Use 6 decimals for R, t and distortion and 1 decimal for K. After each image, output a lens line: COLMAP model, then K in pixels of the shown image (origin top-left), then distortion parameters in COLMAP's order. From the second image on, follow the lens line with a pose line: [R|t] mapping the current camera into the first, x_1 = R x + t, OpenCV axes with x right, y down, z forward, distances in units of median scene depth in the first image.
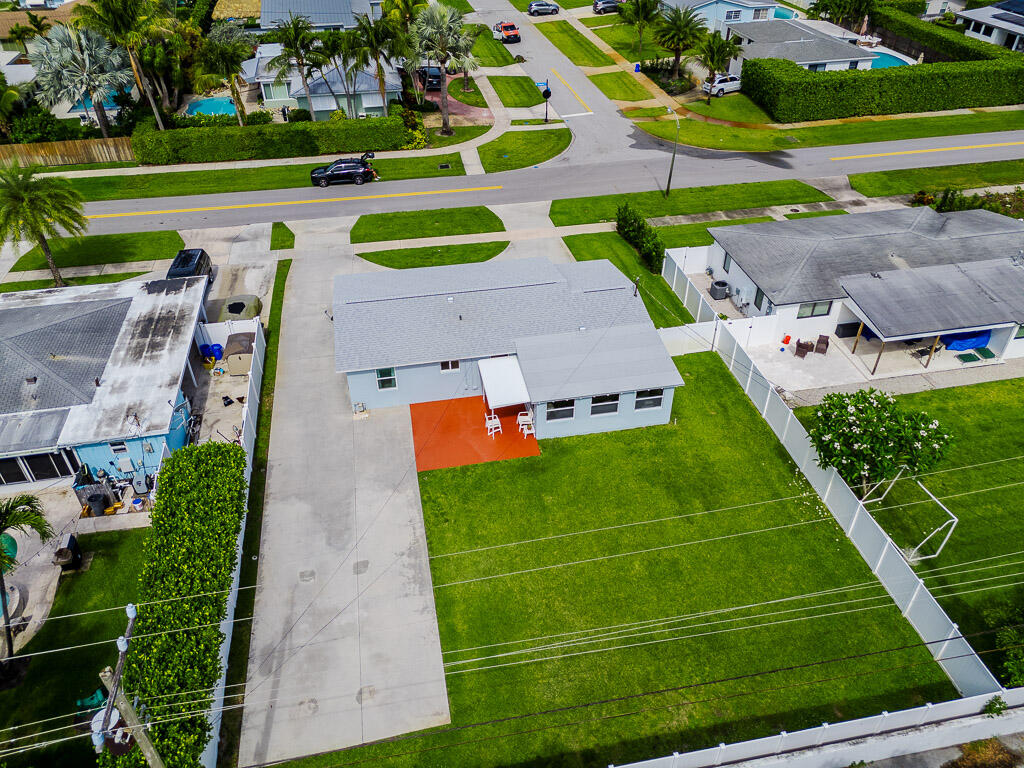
lens RADIAL K [[754.8, 0, 512.0], [0, 754.8, 384.0], [0, 0, 1]] dist [0.089975, -0.090958]
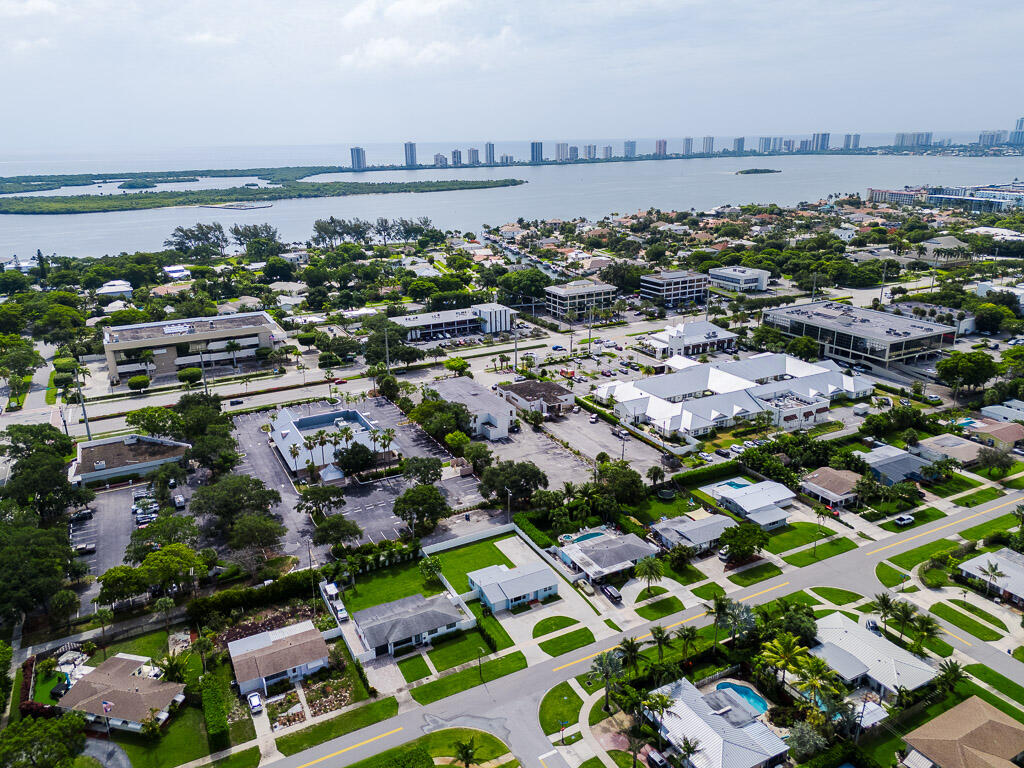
lens RADIAL K [[754.8, 0, 512.0], [0, 754.8, 384.0], [0, 0, 1]] dist [0.089975, -0.090958]
pose [[-0.959375, 0.108176, -0.260571, 0.682381], [-0.151278, 0.582350, 0.798739, -2.889542], [0.238148, 0.805709, -0.542327, 1.725589]]
